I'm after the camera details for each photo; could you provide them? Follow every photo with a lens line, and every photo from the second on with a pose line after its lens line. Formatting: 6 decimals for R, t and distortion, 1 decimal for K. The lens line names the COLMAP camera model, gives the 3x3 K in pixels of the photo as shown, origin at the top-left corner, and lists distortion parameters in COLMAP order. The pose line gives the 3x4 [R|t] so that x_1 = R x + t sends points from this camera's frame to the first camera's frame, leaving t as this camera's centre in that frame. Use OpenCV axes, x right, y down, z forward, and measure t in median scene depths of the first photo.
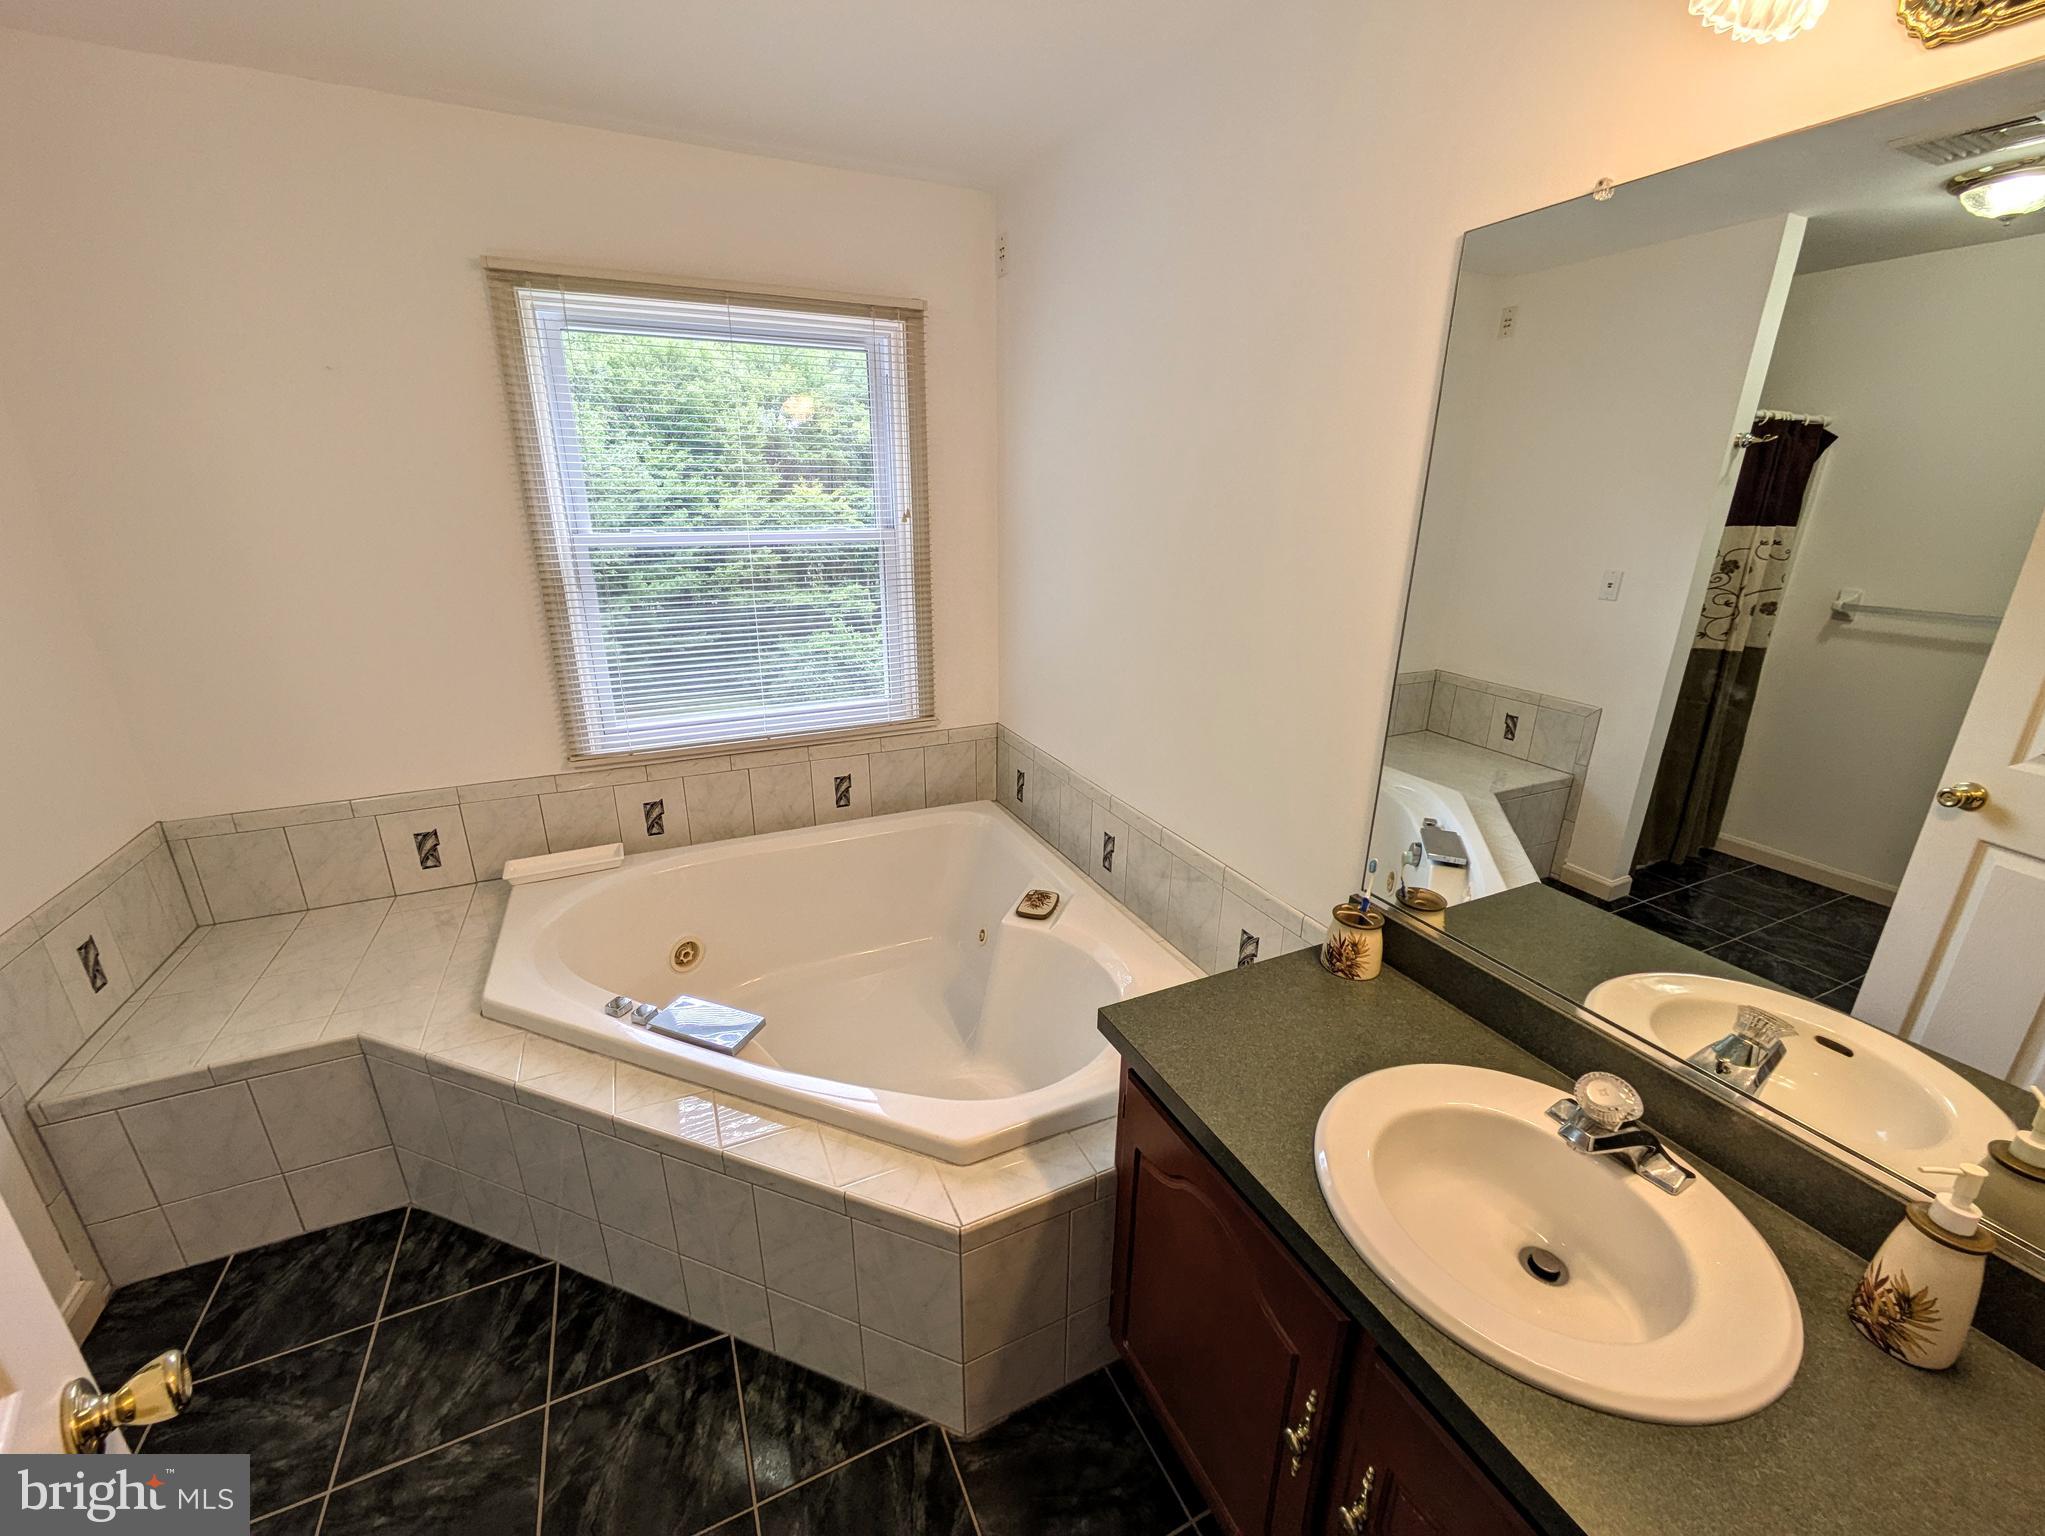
lens RADIAL K [[821.4, 0, 1018.3], [0, 821.4, 768.9], [0, 0, 1]] dist [-0.001162, 0.001788]
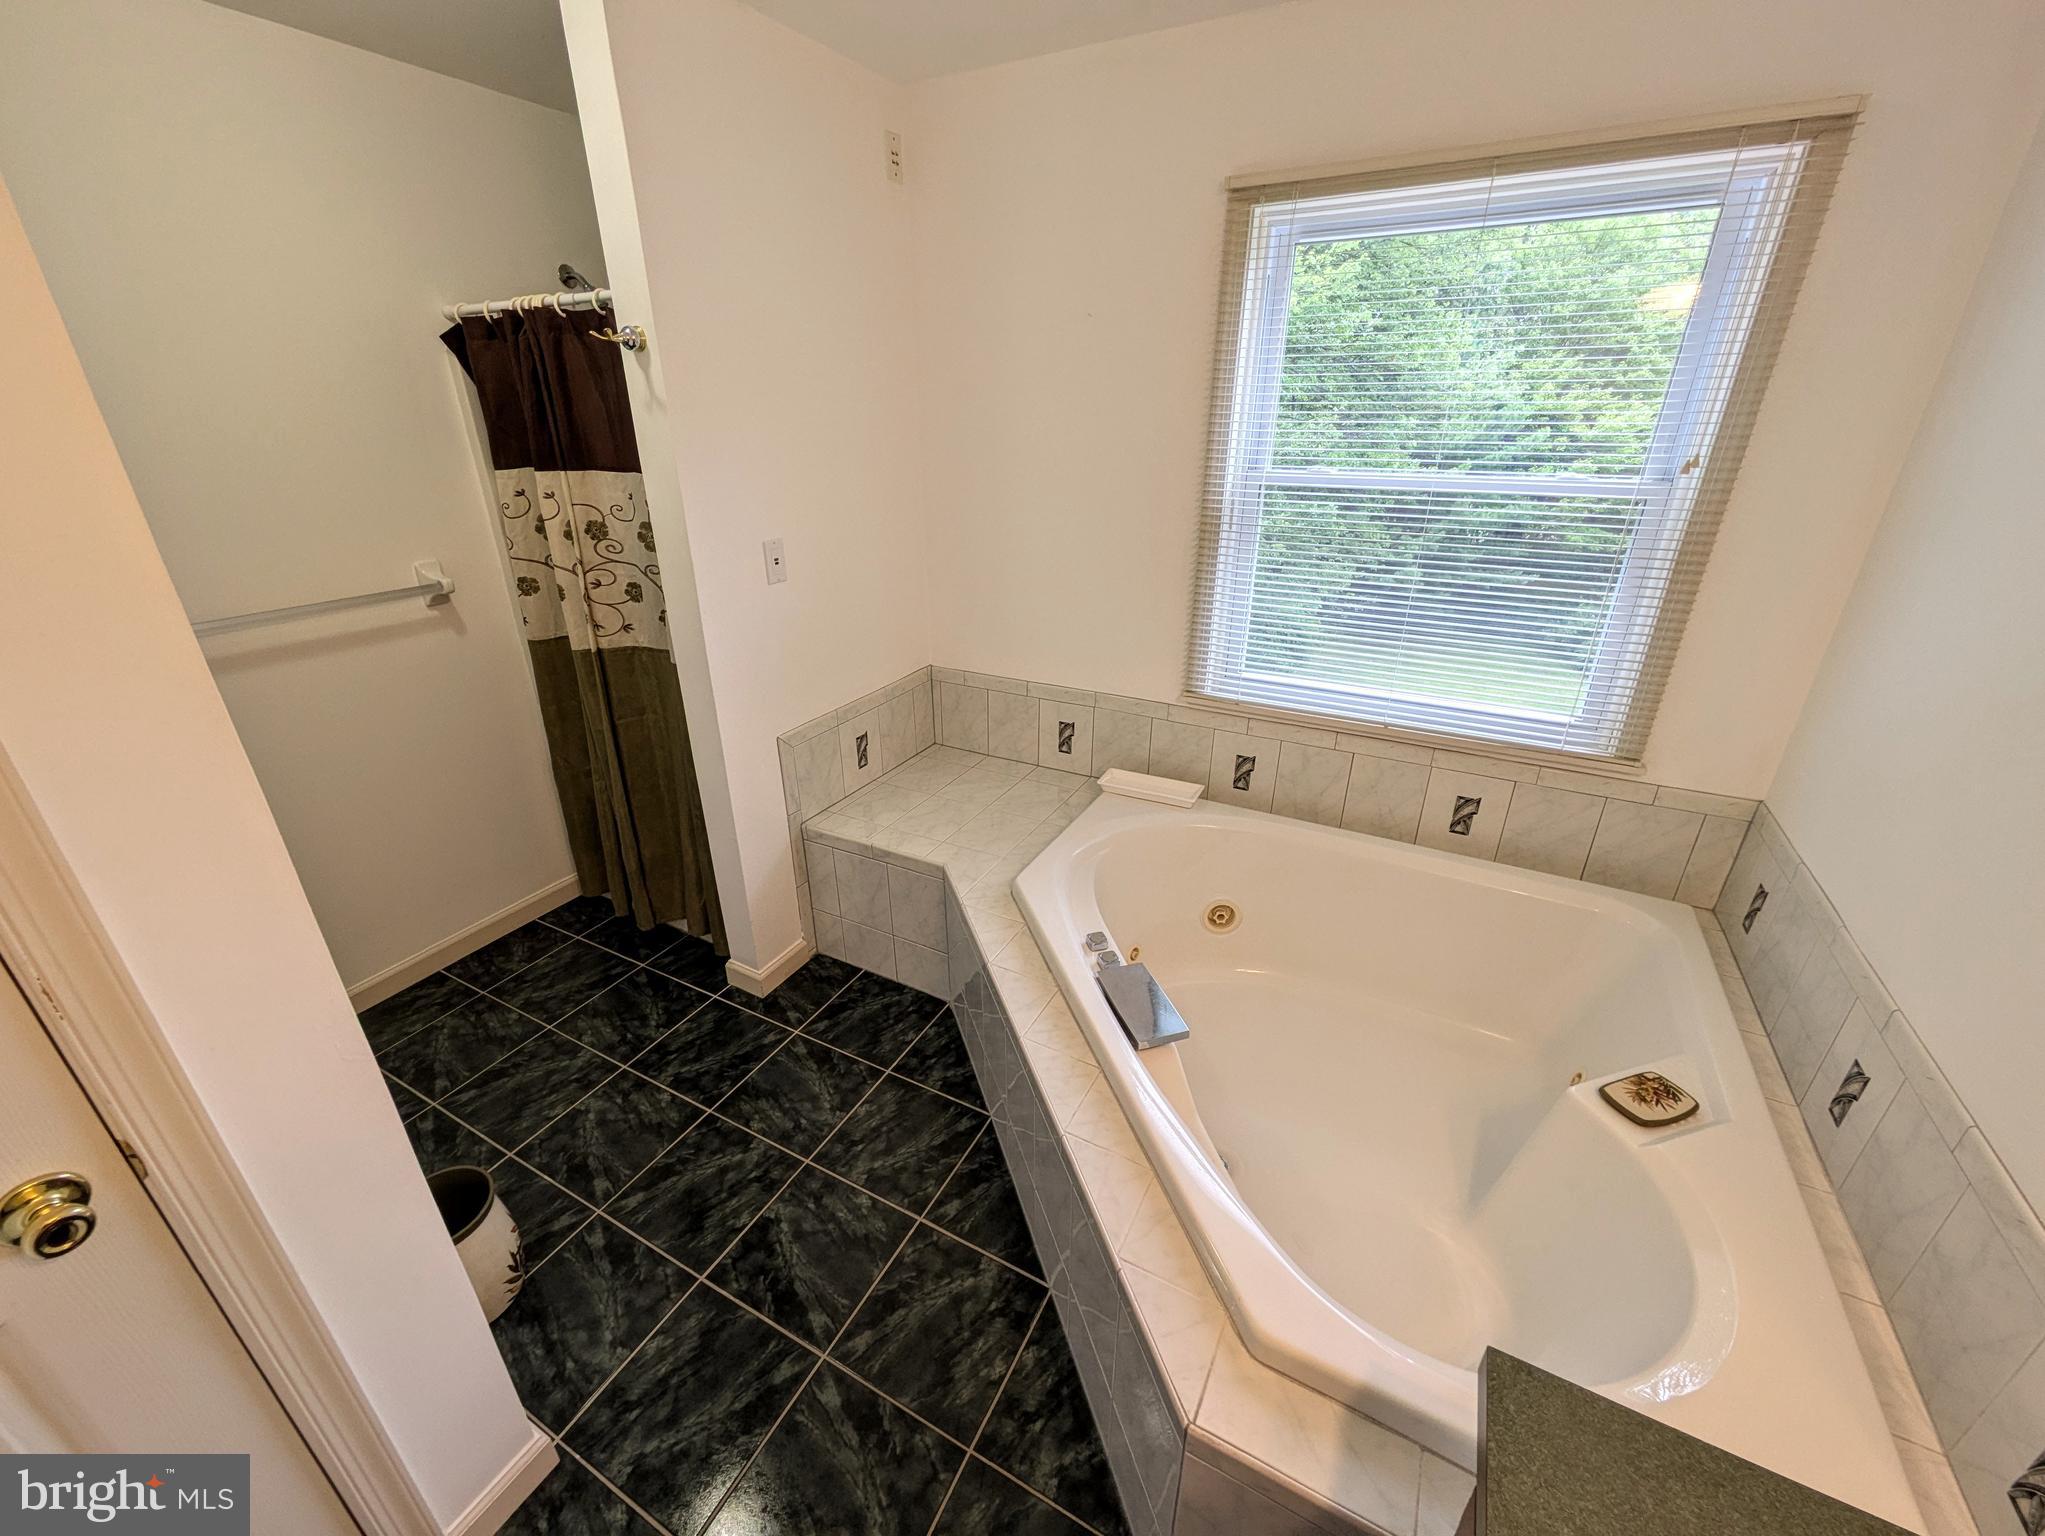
lens RADIAL K [[821.4, 0, 1005.2], [0, 821.4, 768.4], [0, 0, 1]] dist [-0.001162, 0.001788]
pose [[0.592753, 0.319541, -0.739282, 0.113423], [-0.251516, 0.945459, 0.206994, -0.081677], [0.765104, 0.063245, 0.640793, 0.183863]]
